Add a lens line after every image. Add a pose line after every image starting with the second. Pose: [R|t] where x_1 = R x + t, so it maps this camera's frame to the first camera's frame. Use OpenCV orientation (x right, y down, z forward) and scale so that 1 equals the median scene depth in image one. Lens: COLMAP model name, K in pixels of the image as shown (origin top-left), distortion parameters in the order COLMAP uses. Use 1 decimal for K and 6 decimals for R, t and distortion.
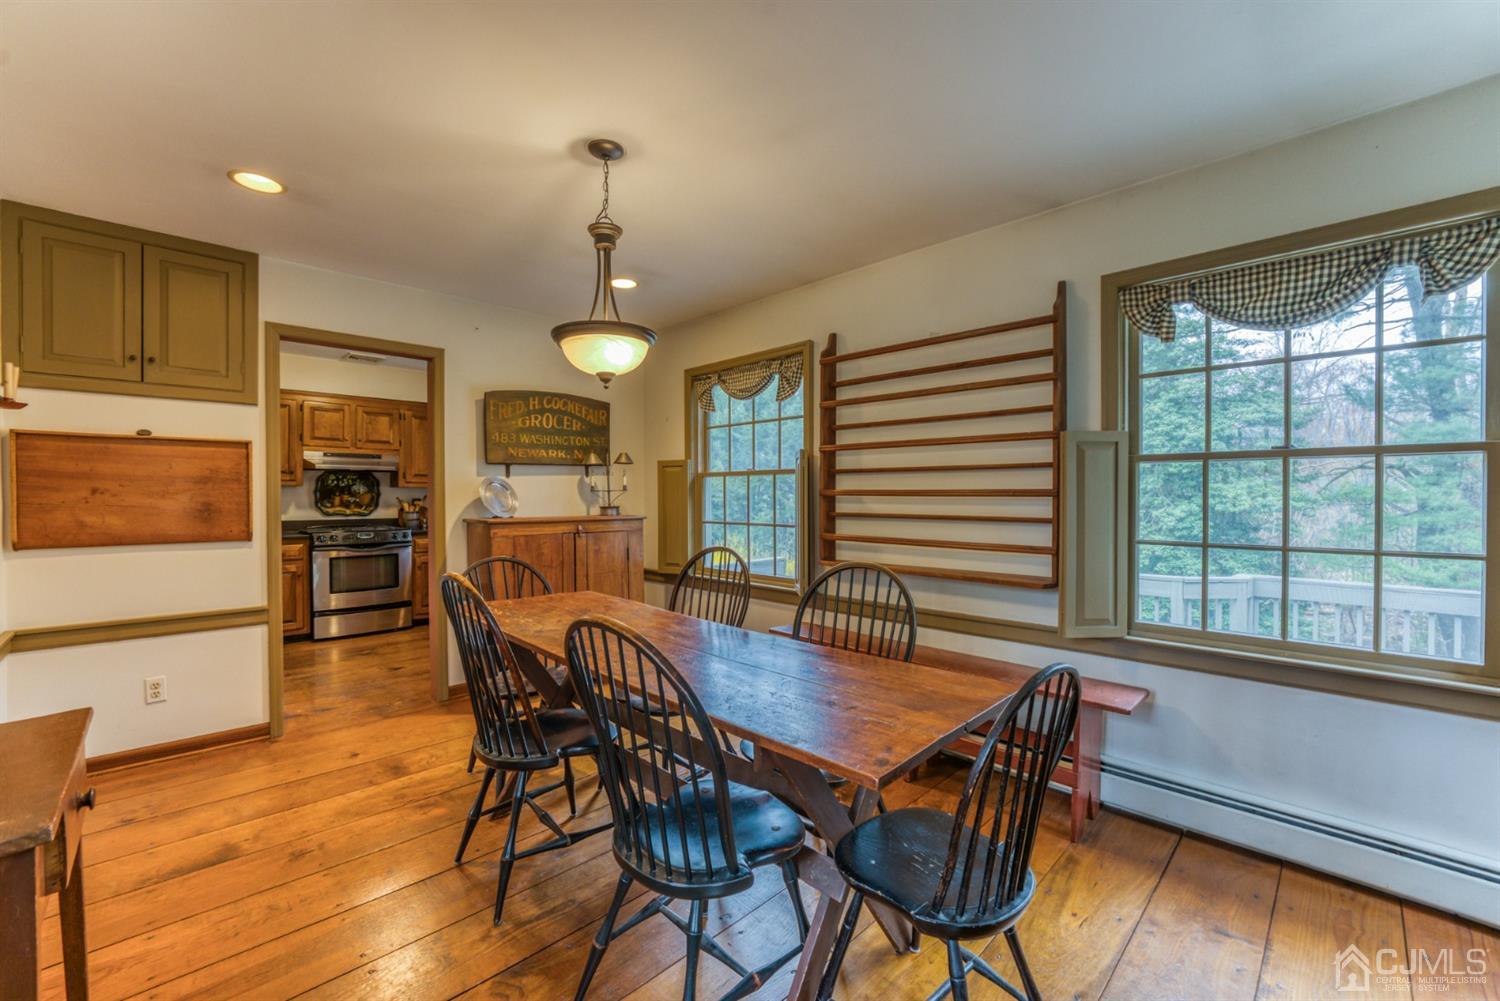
lens RADIAL K [[612.8, 0, 740.9], [0, 612.8, 503.7], [0, 0, 1]] dist [-0.017443, 0.000760]
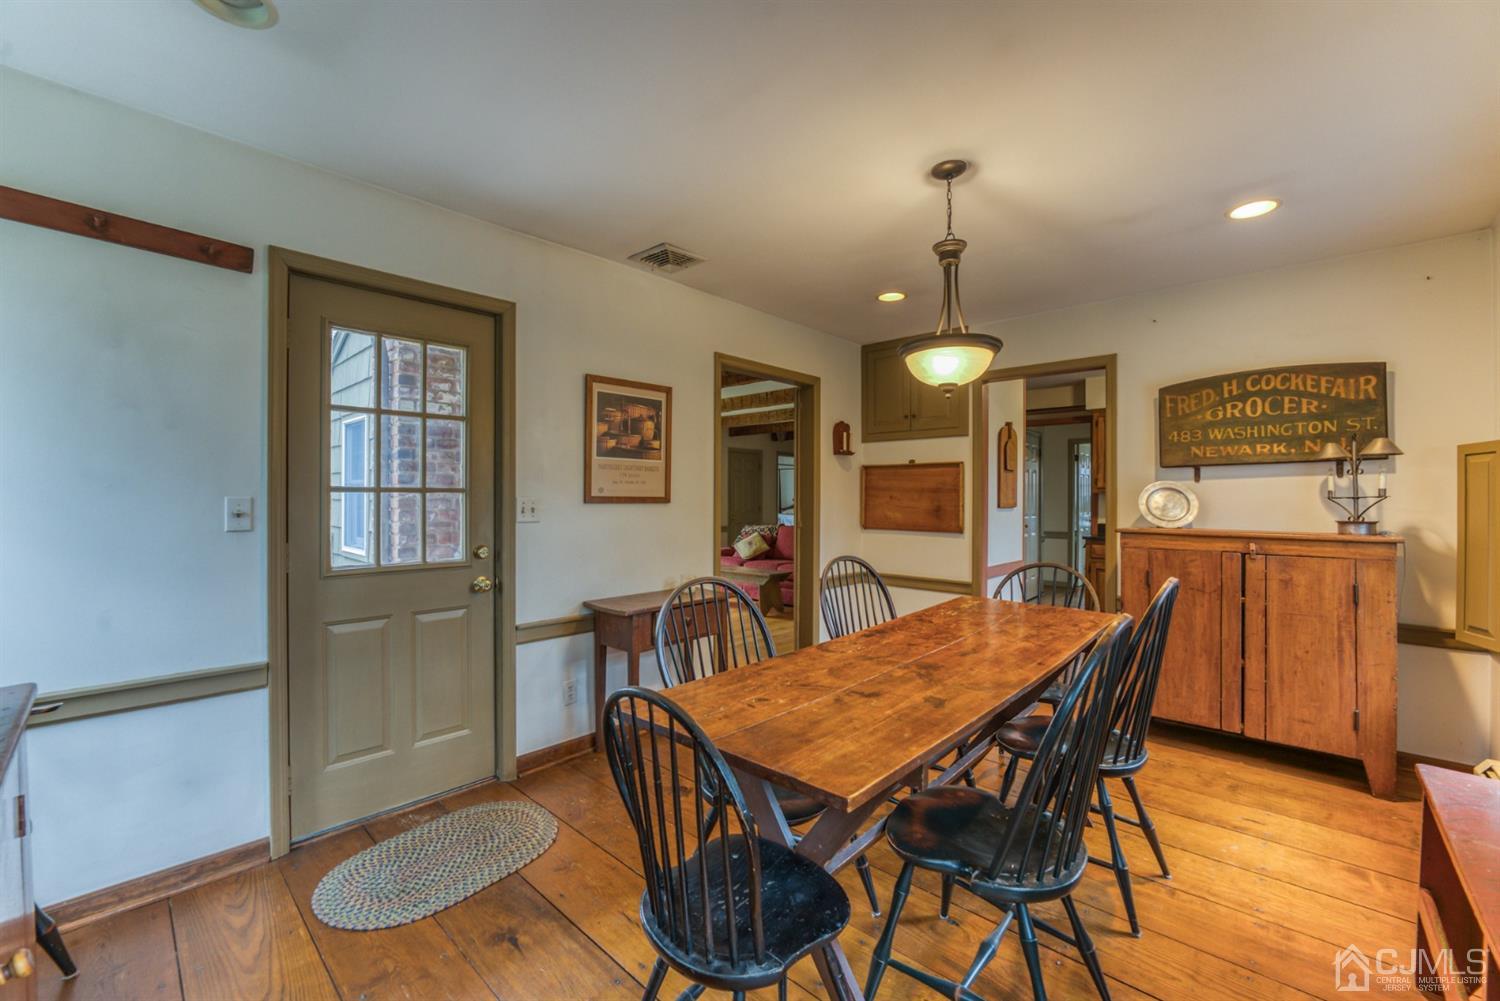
lens RADIAL K [[612.8, 0, 745.3], [0, 612.8, 500.8], [0, 0, 1]] dist [-0.017443, 0.000760]
pose [[0.043694, 0.005298, -0.999031, 0.445178], [-0.020614, 0.999778, 0.004400, -0.007397], [0.998832, 0.020402, 0.043793, 0.341396]]
